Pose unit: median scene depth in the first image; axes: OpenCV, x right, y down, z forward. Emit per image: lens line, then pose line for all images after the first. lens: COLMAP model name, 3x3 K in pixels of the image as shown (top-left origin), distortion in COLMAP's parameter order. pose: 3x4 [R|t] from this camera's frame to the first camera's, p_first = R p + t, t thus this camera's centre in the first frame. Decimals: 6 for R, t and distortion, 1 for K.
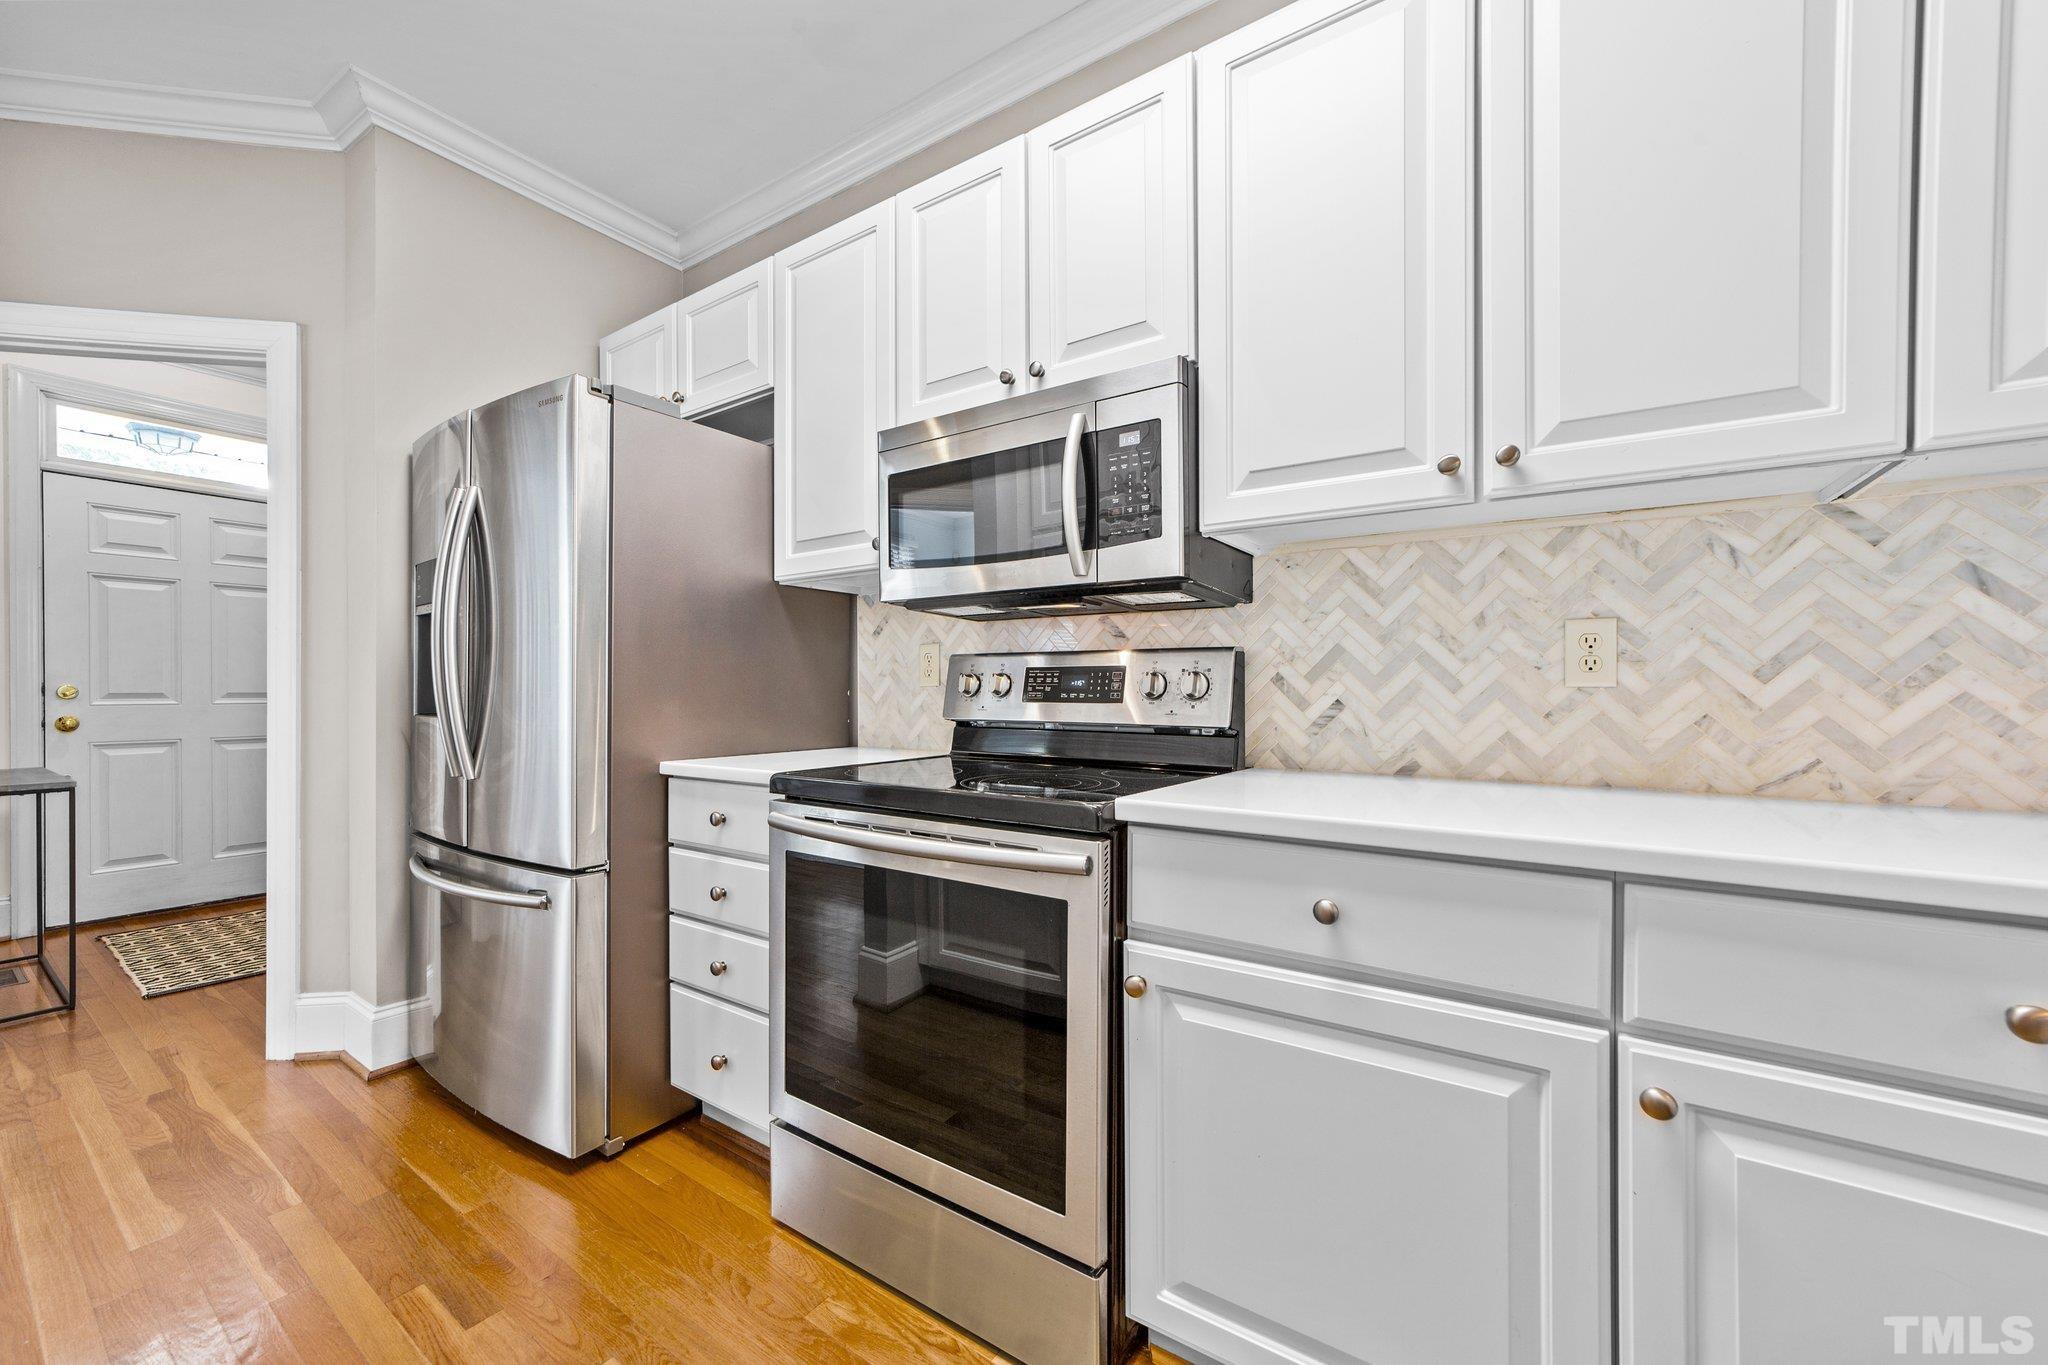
lens RADIAL K [[780.9, 0, 1024.0], [0, 780.9, 682.5], [0, 0, 1]] dist [-0.013856, 0.000001]
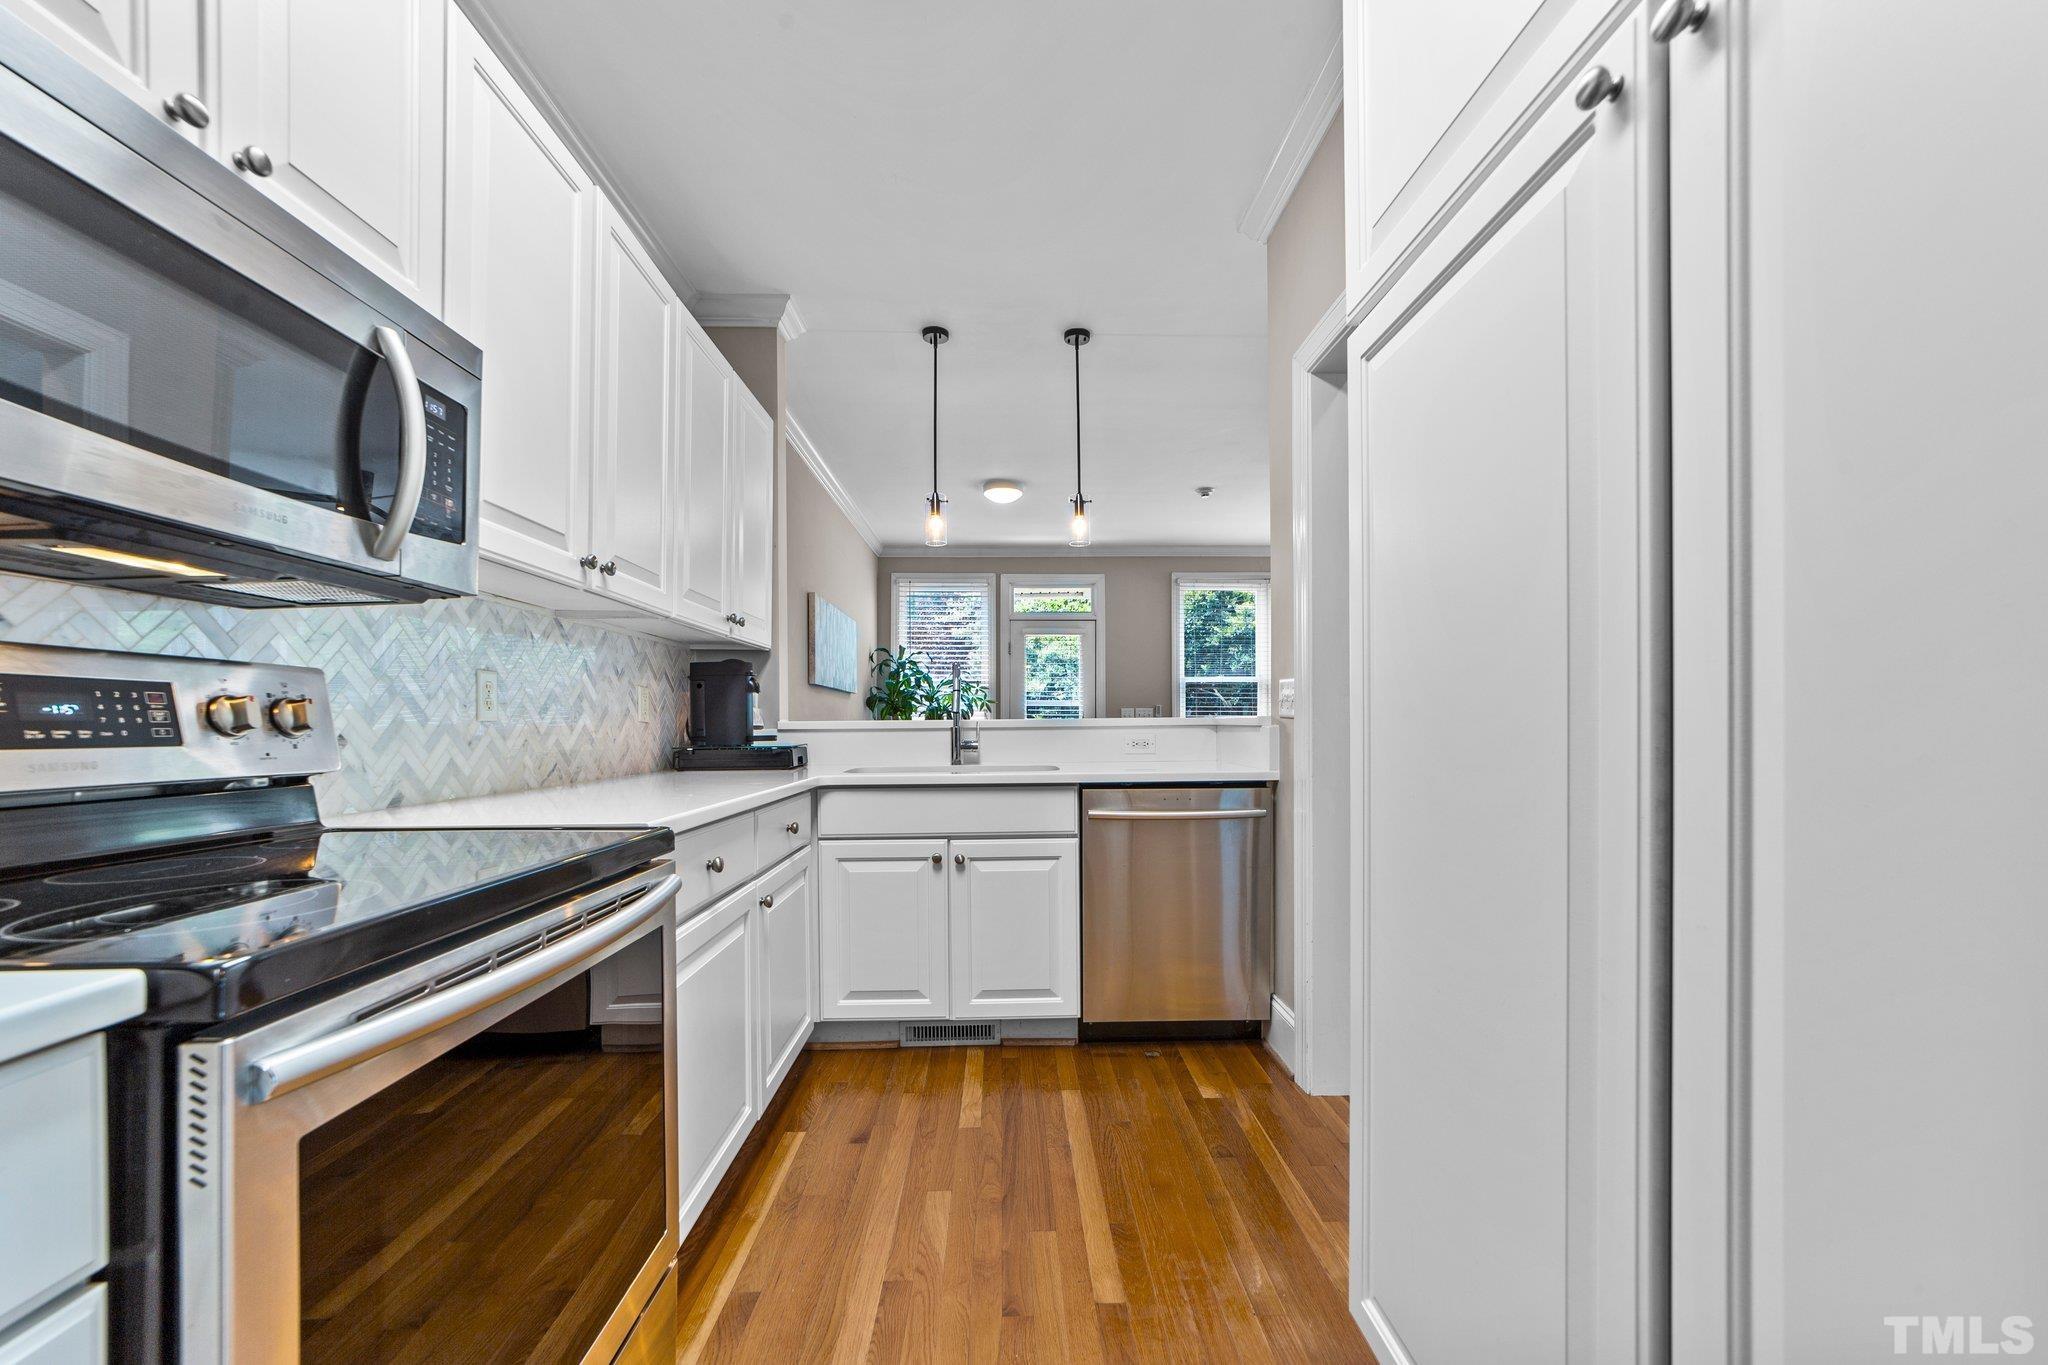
lens RADIAL K [[780.9, 0, 1024.0], [0, 780.9, 682.5], [0, 0, 1]] dist [-0.013856, 0.000001]
pose [[-0.581343, 0.045392, 0.812391, -0.832451], [-0.000555, 0.998420, -0.056183, 0.012929], [-0.813658, -0.033112, -0.580400, 0.946964]]
